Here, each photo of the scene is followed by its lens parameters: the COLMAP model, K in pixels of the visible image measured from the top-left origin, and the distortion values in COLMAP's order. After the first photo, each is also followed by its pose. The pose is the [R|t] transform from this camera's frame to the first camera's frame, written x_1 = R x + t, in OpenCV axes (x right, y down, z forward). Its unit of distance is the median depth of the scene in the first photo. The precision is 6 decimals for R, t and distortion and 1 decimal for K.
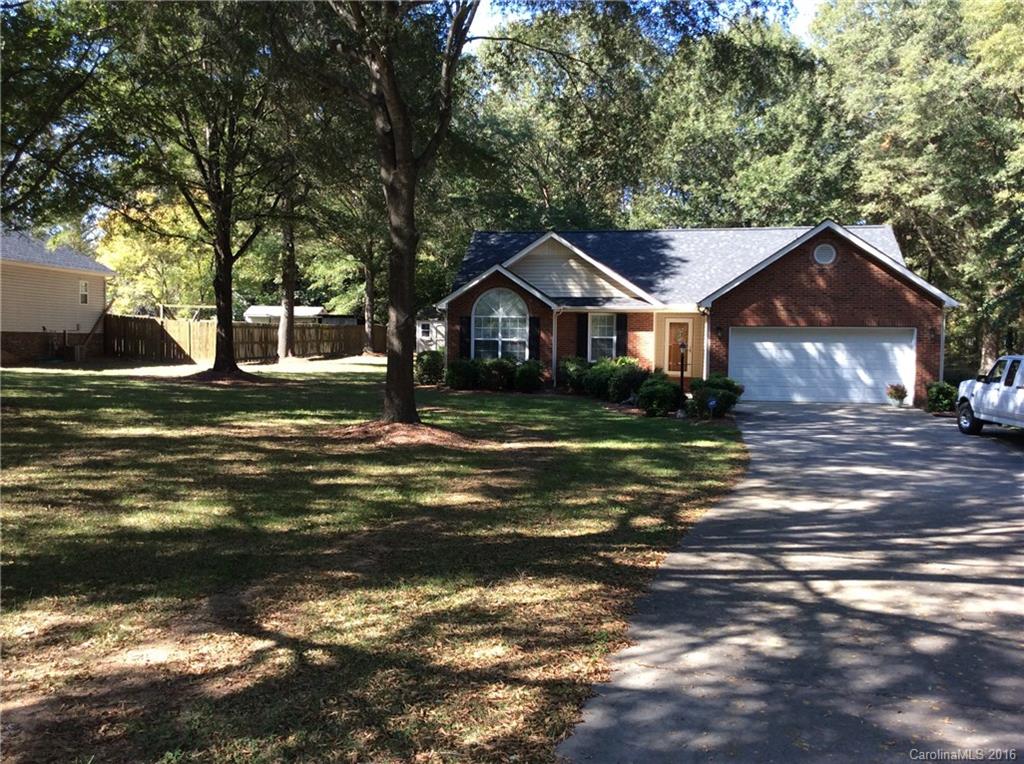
lens RADIAL K [[936.8, 0, 512.0], [0, 936.8, 382.0], [0, 0, 1]] dist [0.104755, -0.162303]
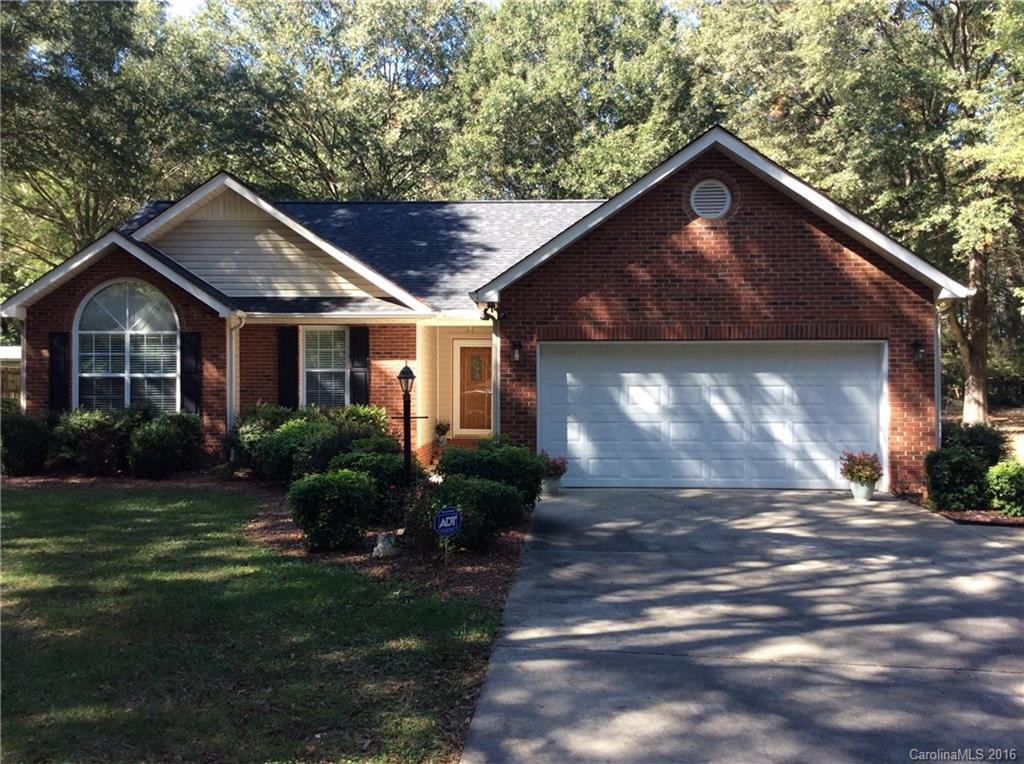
lens RADIAL K [[936.8, 0, 512.0], [0, 936.8, 382.0], [0, 0, 1]] dist [0.104755, -0.162303]
pose [[0.990576, -0.009028, 0.136665, 0.099883], [0.016395, 0.998466, -0.052877, -0.008132], [-0.135978, 0.054619, 0.989205, 0.346915]]
